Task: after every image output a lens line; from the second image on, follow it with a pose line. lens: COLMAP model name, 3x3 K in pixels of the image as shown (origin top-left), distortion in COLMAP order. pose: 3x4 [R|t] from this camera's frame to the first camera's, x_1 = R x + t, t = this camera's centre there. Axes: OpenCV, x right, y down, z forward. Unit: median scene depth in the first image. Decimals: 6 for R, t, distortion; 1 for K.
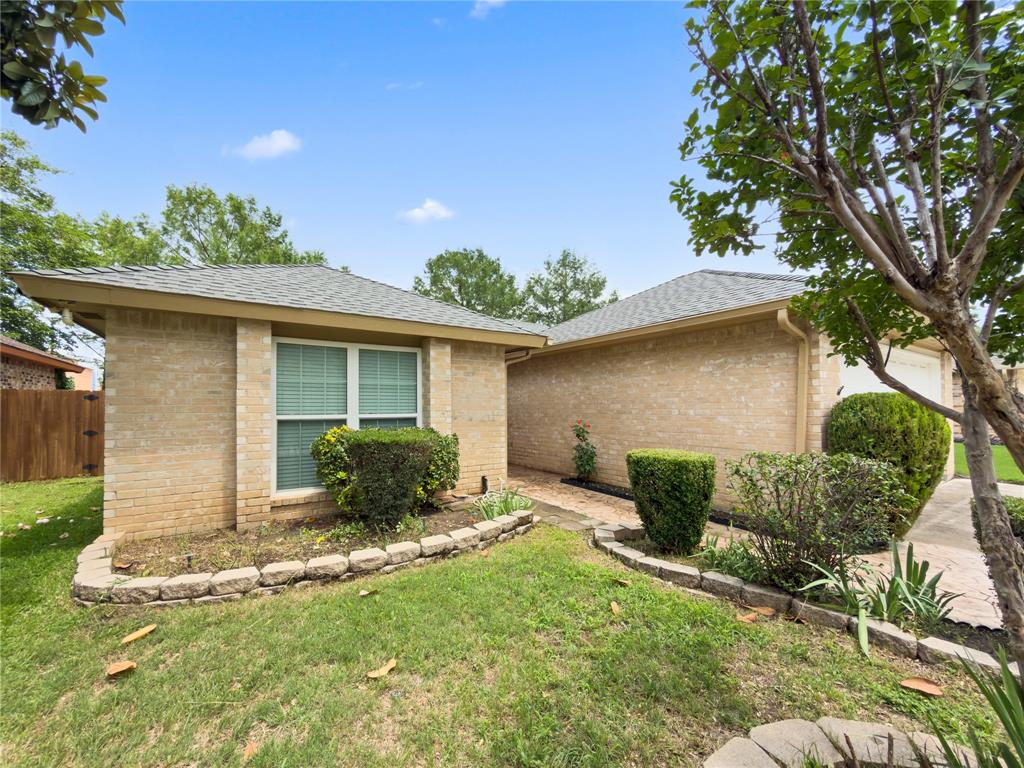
lens RADIAL K [[413.1, 0, 514.4], [0, 413.1, 400.5], [0, 0, 1]] dist [-0.000487, -0.000019]
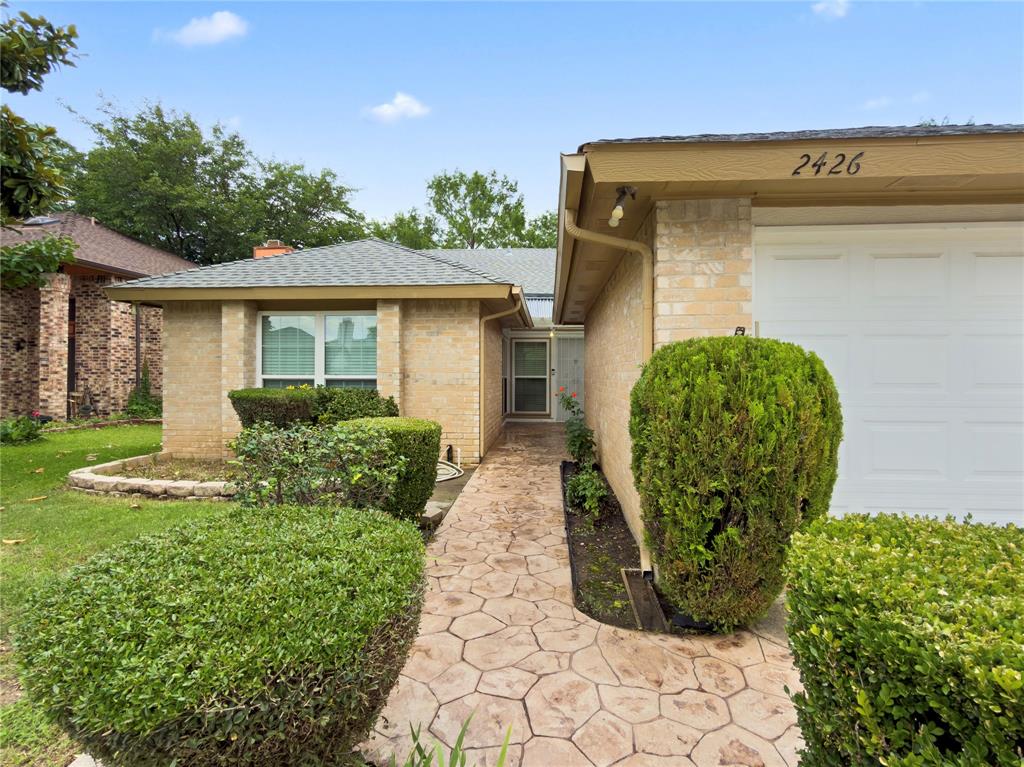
lens RADIAL K [[488.5, 0, 512.3], [0, 488.5, 377.4], [0, 0, 1]] dist [-0.000481, -0.000059]
pose [[0.786542, 0.010800, -0.617442, 0.771243], [0.003324, 0.999759, 0.021722, 0.011616], [0.617527, -0.019137, 0.786316, 0.263732]]
